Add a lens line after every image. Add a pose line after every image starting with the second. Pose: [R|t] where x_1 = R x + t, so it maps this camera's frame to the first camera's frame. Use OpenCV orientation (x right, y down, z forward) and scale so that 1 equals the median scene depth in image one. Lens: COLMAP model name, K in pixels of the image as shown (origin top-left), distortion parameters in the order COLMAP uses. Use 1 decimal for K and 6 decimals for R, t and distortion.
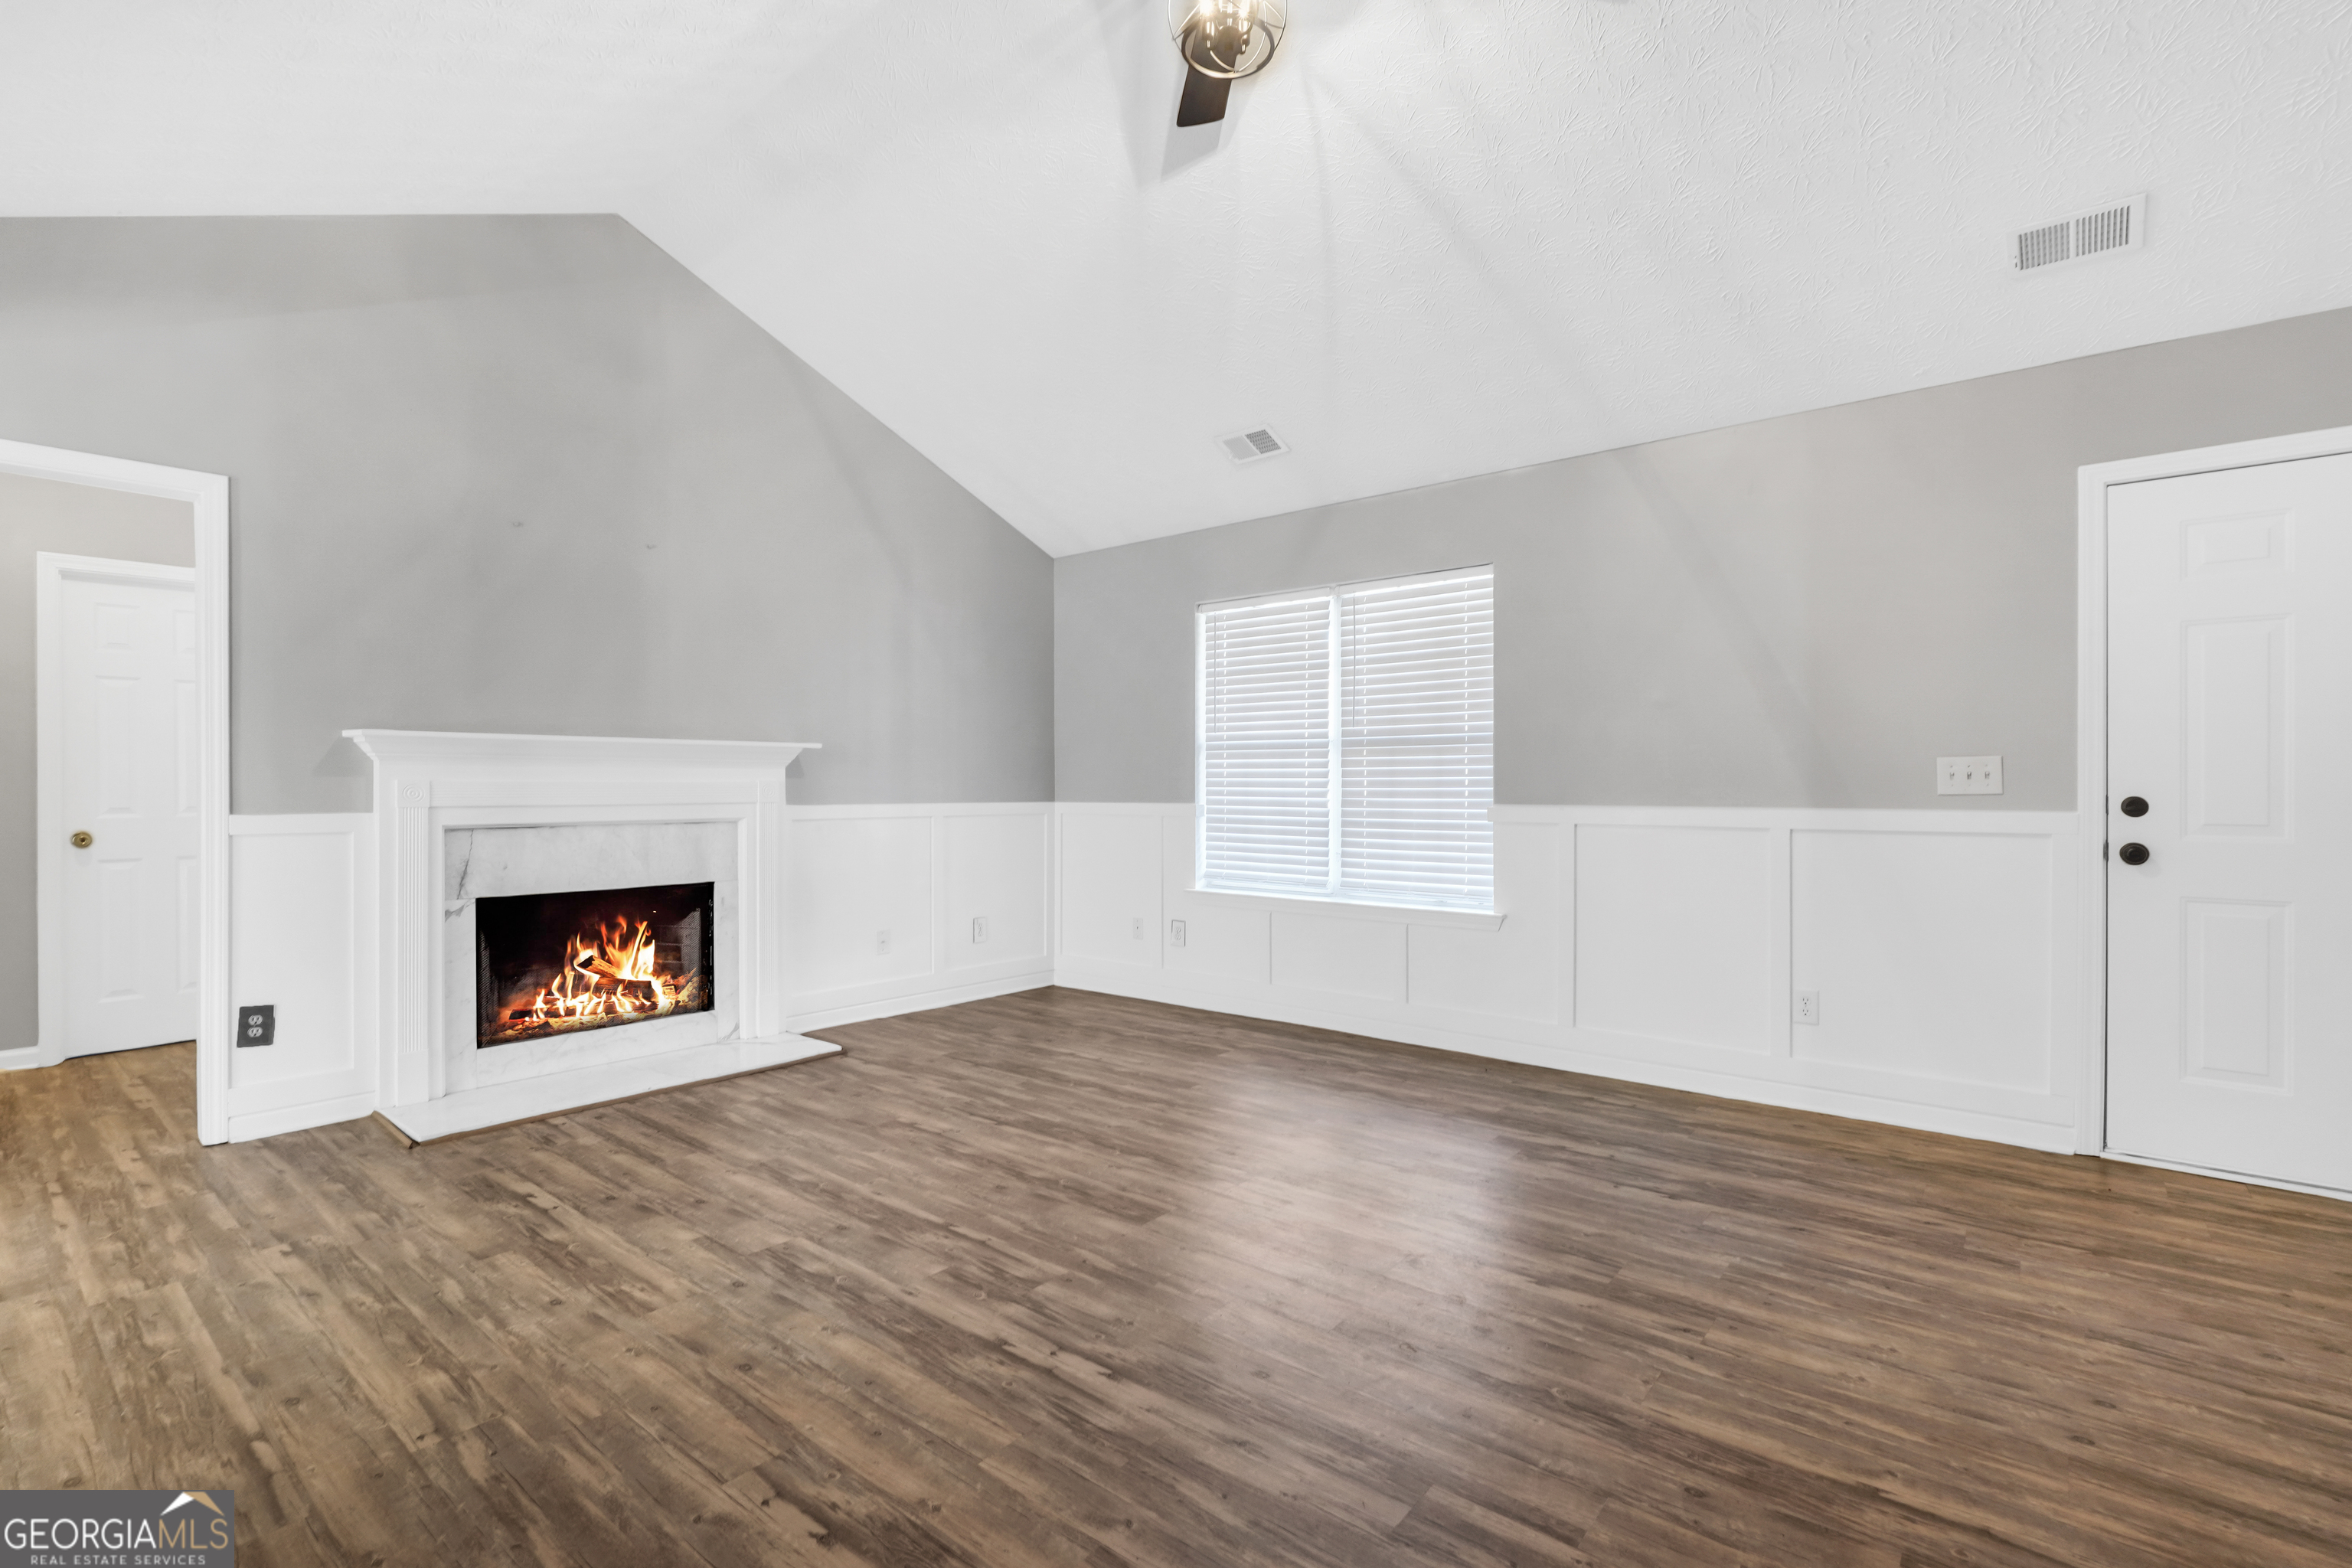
lens RADIAL K [[1057.6, 0, 1145.9], [0, 1057.6, 808.7], [0, 0, 1]] dist [-0.012530, 0.005449]
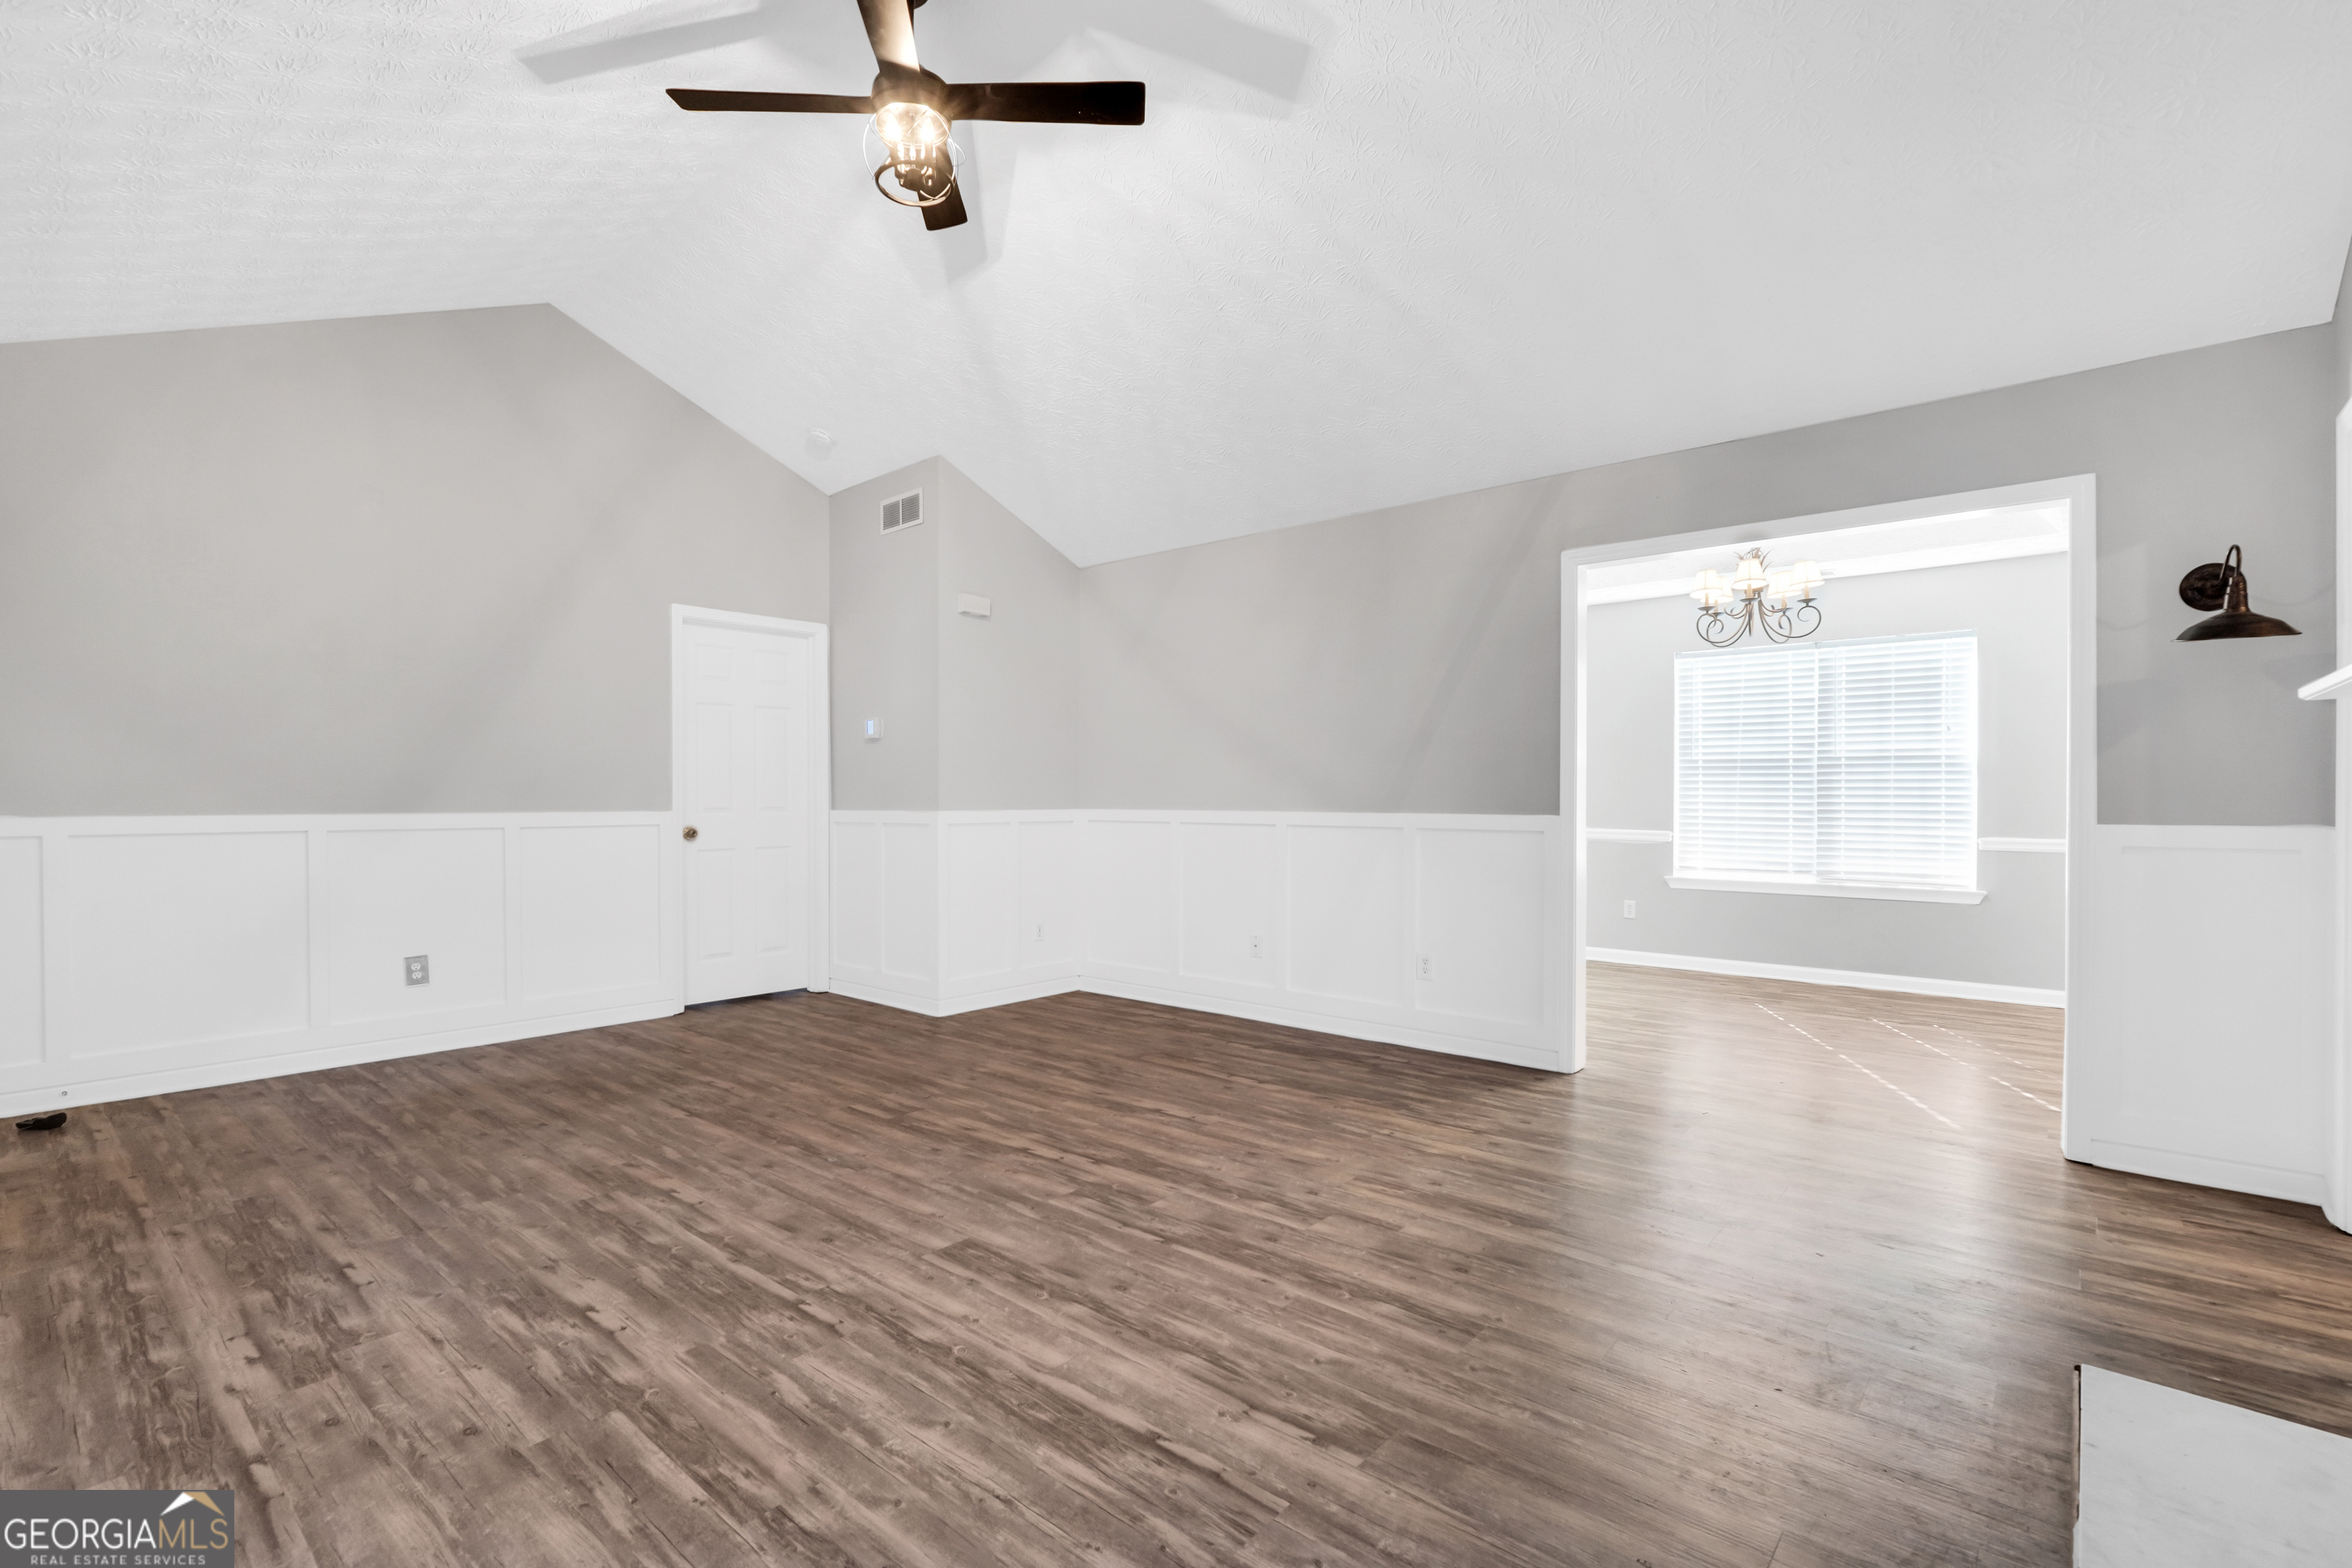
lens RADIAL K [[1057.6, 0, 1174.4], [0, 1057.6, 805.0], [0, 0, 1]] dist [-0.012530, 0.005449]
pose [[-0.999993, -0.000520, -0.003830, -0.174063], [-0.000633, 0.999560, 0.029664, -0.036734], [0.003813, 0.029666, -0.999553, 1.787516]]
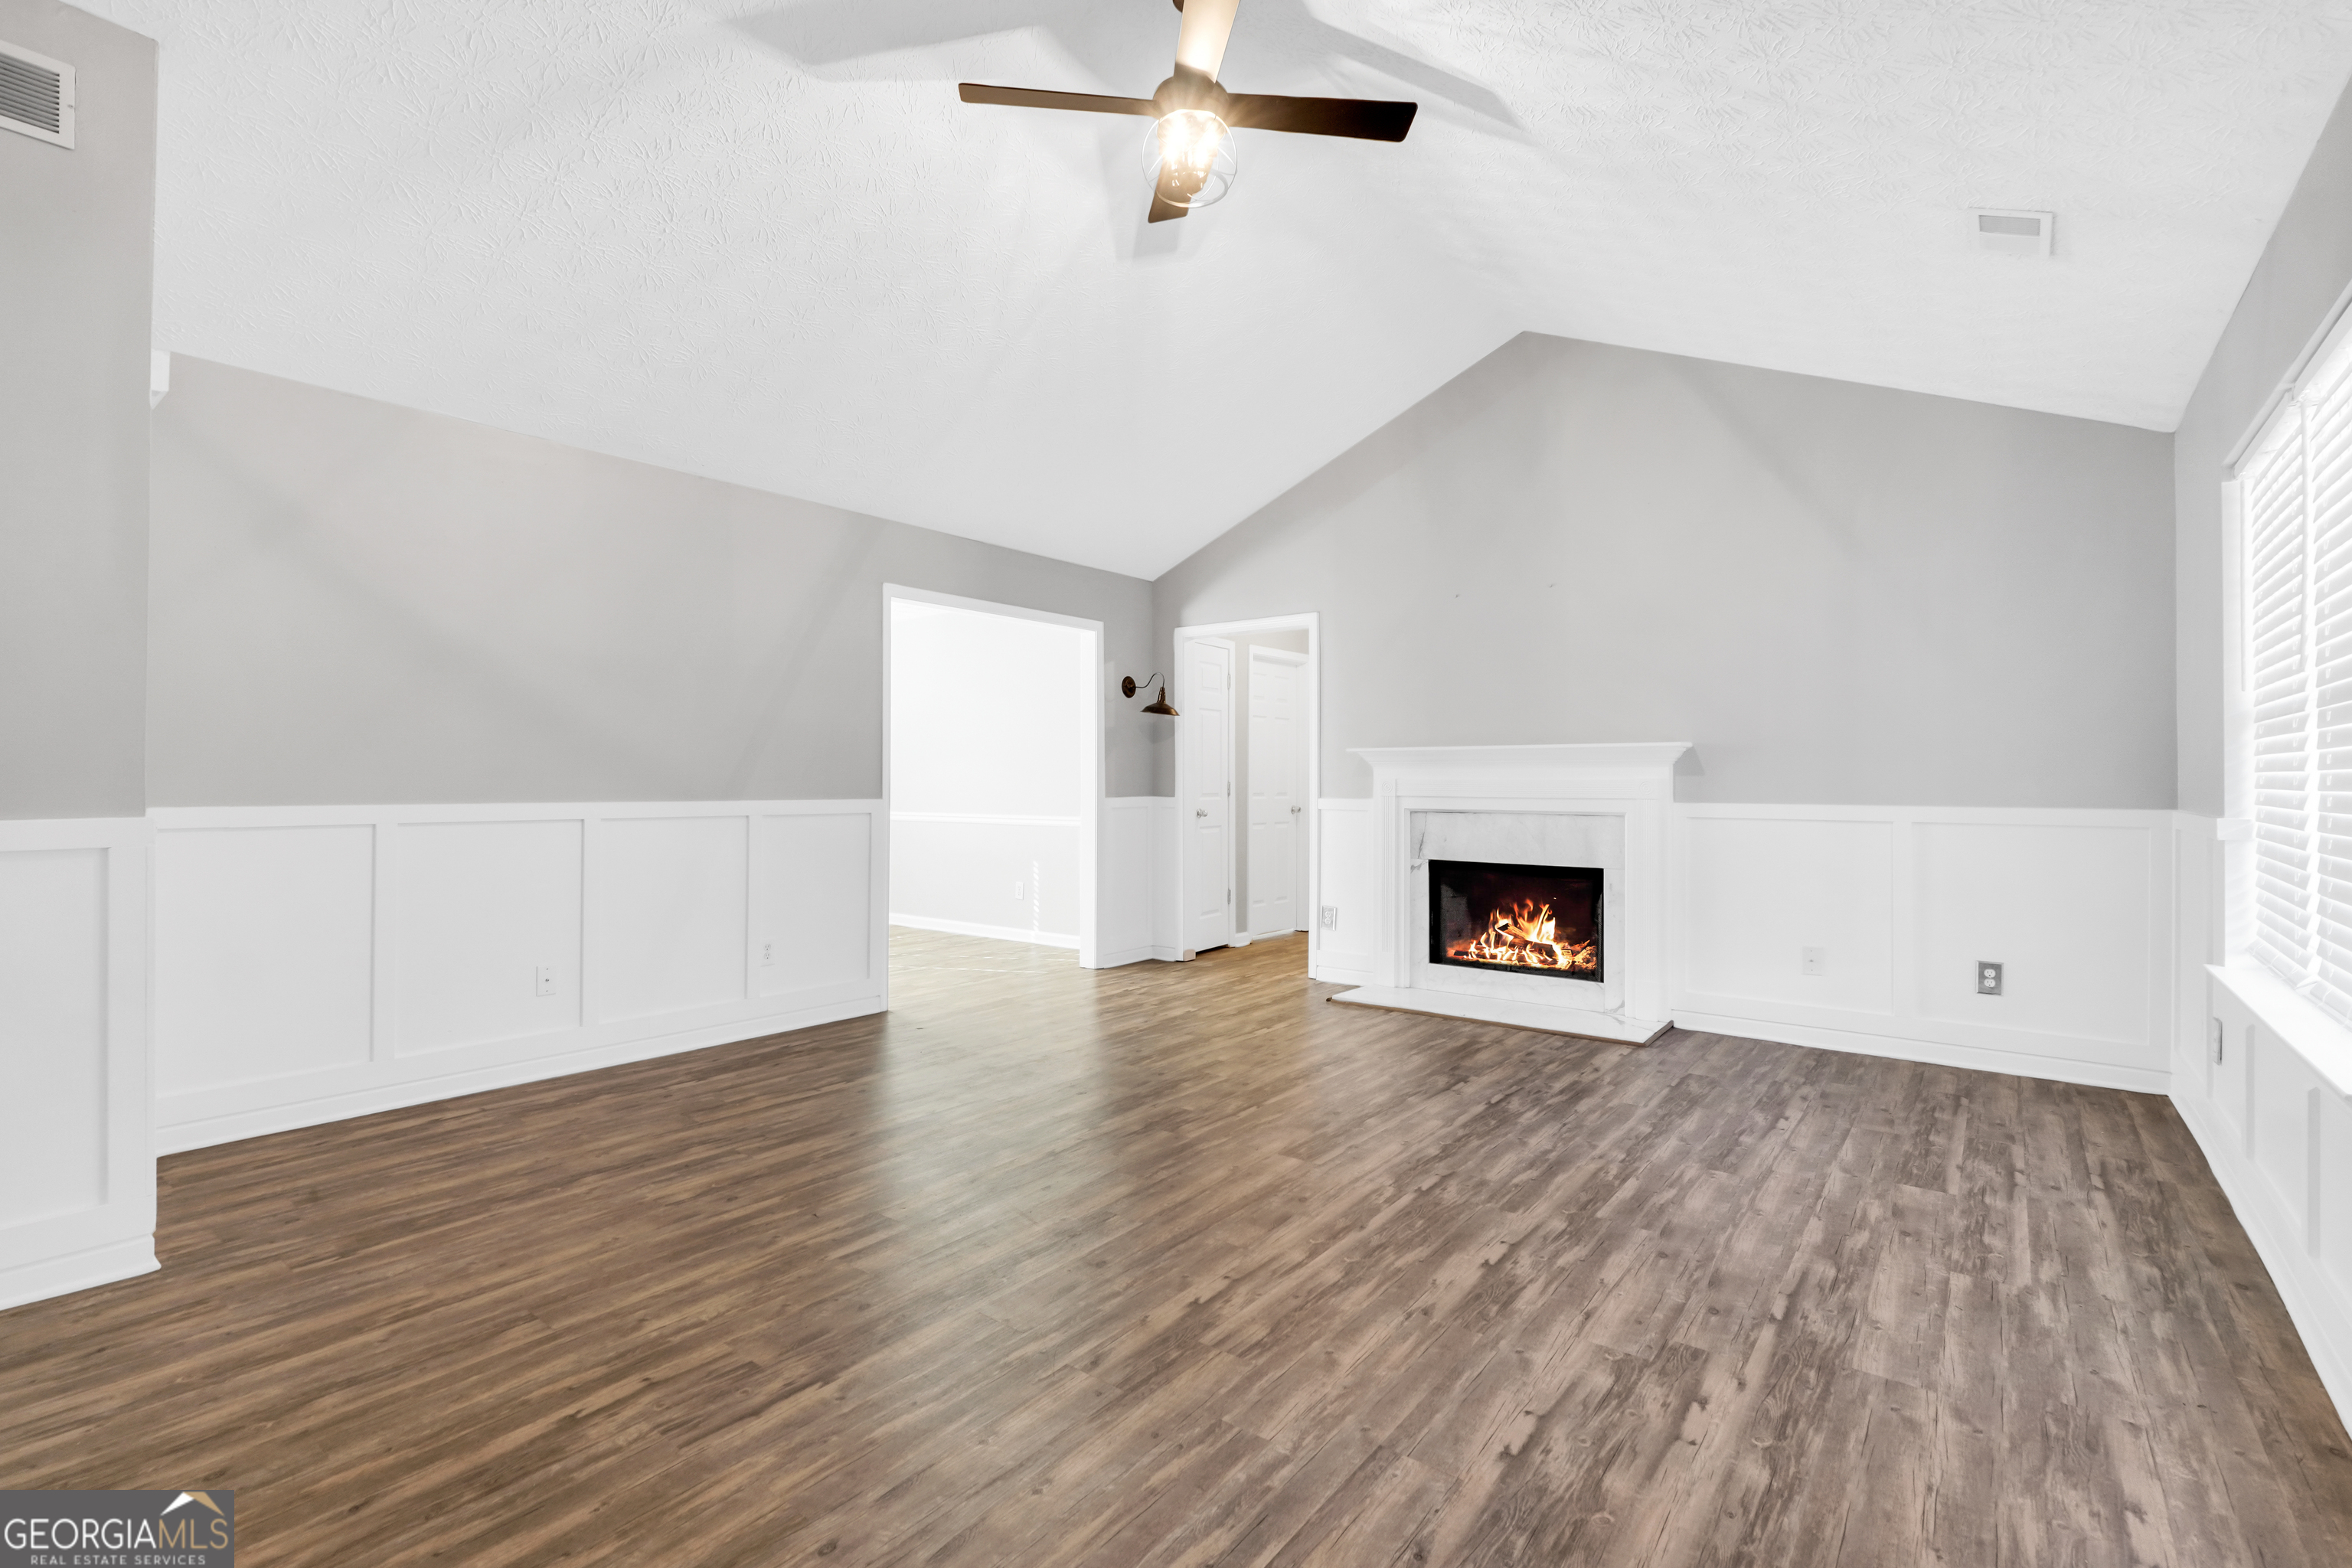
lens RADIAL K [[1057.6, 0, 1174.0], [0, 1057.6, 769.3], [0, 0, 1]] dist [-0.012530, 0.005449]
pose [[0.051523, -0.011700, -0.998603, 1.063409], [-0.025150, 0.999599, -0.013009, -0.016595], [0.998355, 0.025785, 0.051208, 0.734801]]
